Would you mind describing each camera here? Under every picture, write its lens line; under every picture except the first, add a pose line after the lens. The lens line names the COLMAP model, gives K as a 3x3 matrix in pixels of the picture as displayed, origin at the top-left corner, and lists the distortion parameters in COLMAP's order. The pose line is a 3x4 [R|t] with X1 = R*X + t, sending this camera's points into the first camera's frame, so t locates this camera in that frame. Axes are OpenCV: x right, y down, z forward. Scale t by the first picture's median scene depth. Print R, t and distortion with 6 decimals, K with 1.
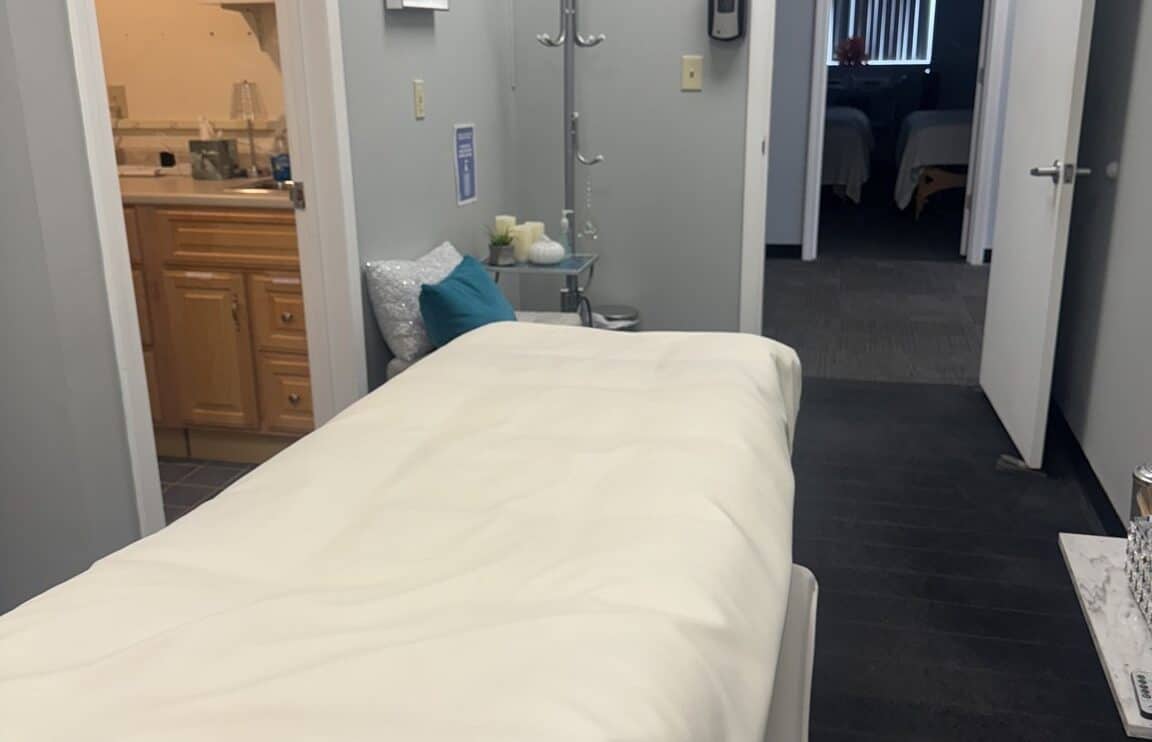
lens RADIAL K [[1080.0, 0, 562.2], [0, 1080.0, 376.8], [0, 0, 1]] dist [0.179395, -0.378797]
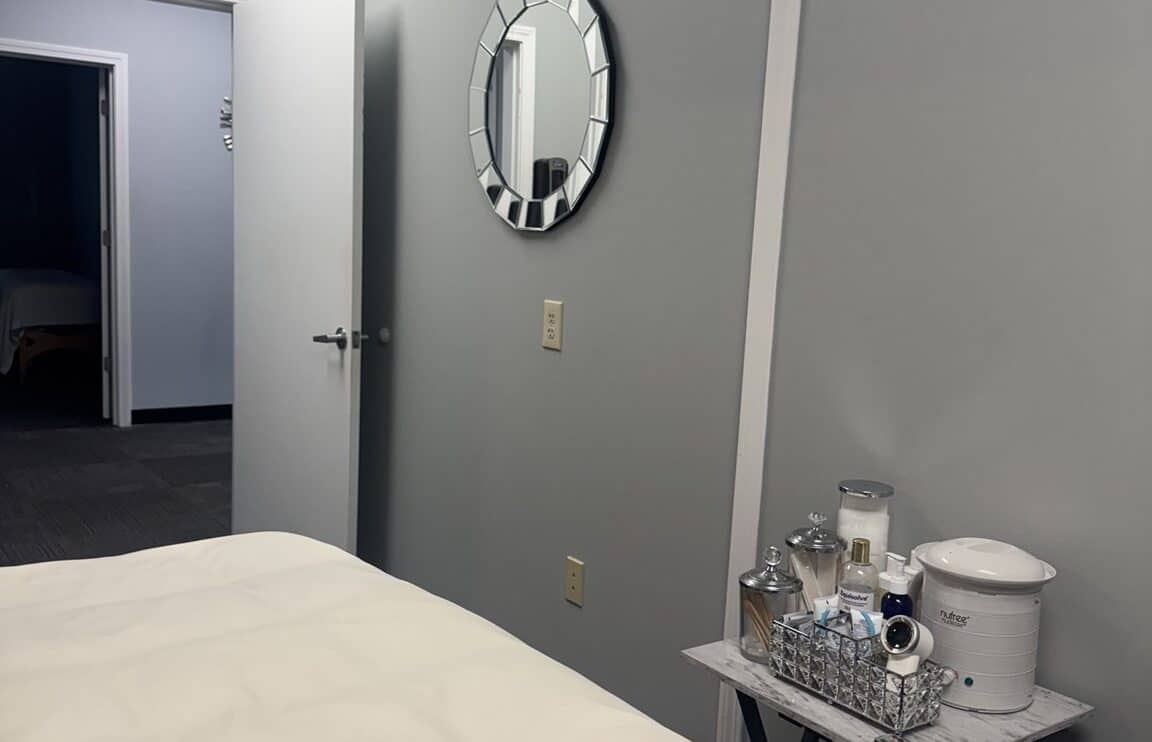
lens RADIAL K [[1077.7, 0, 581.7], [0, 1077.7, 376.0], [0, 0, 1]] dist [0.182679, -0.387091]
pose [[0.634696, -0.063845, 0.770120, -0.197485], [0.167744, 0.984201, -0.056653, -0.039673], [-0.754336, 0.165141, 0.635378, 0.115414]]
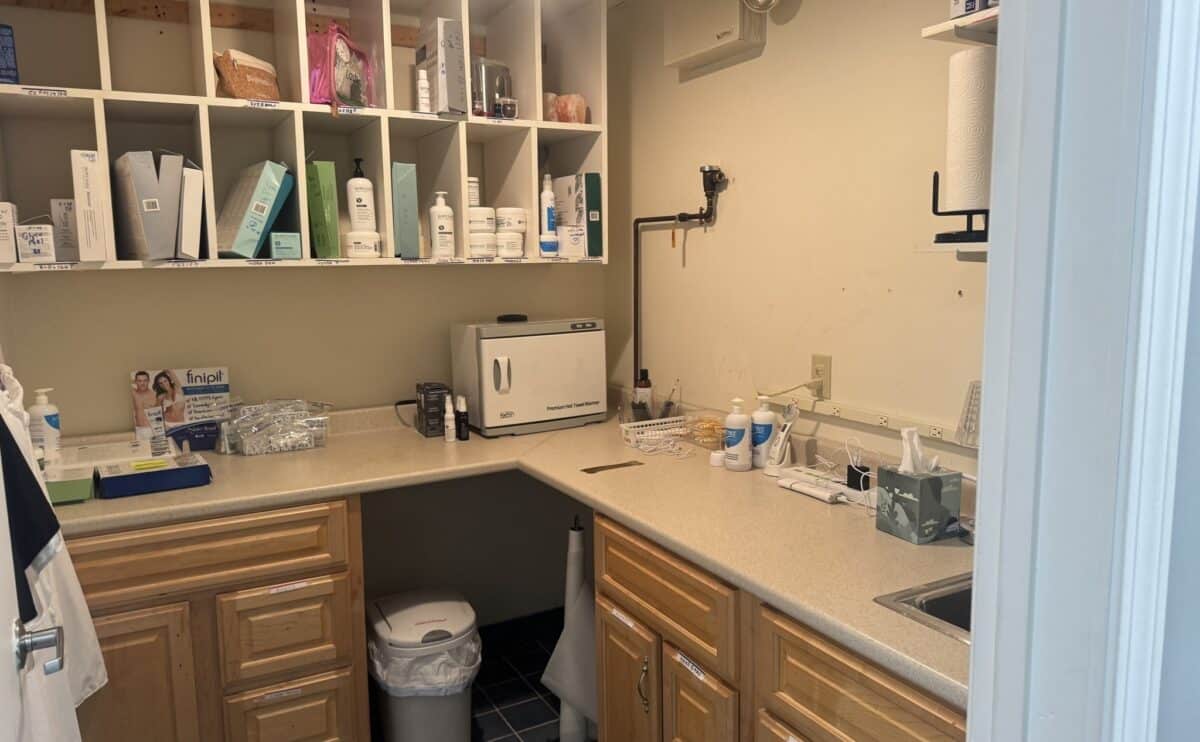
lens RADIAL K [[838.5, 0, 605.3], [0, 838.5, 368.3], [0, 0, 1]] dist [0.173371, -0.358191]
pose [[0.683516, 0.100454, -0.722990, -0.104640], [-0.203918, 0.977328, -0.056992, -0.202860], [0.700873, 0.186386, 0.688503, 0.541723]]
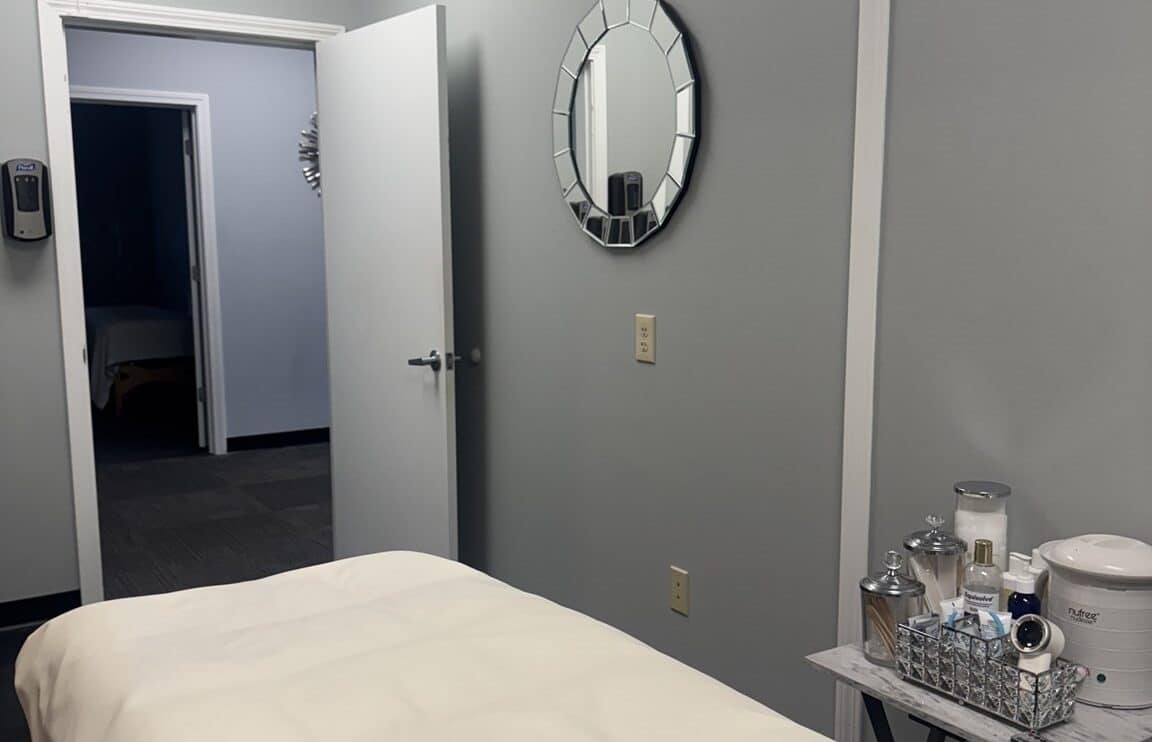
lens RADIAL K [[1077.7, 0, 581.7], [0, 1077.7, 376.0], [0, 0, 1]] dist [0.182679, -0.387091]
pose [[0.676800, -0.085773, 0.731153, -0.219805], [0.206976, 0.975297, -0.077176, -0.044998], [-0.706472, 0.203564, 0.677834, 0.121694]]
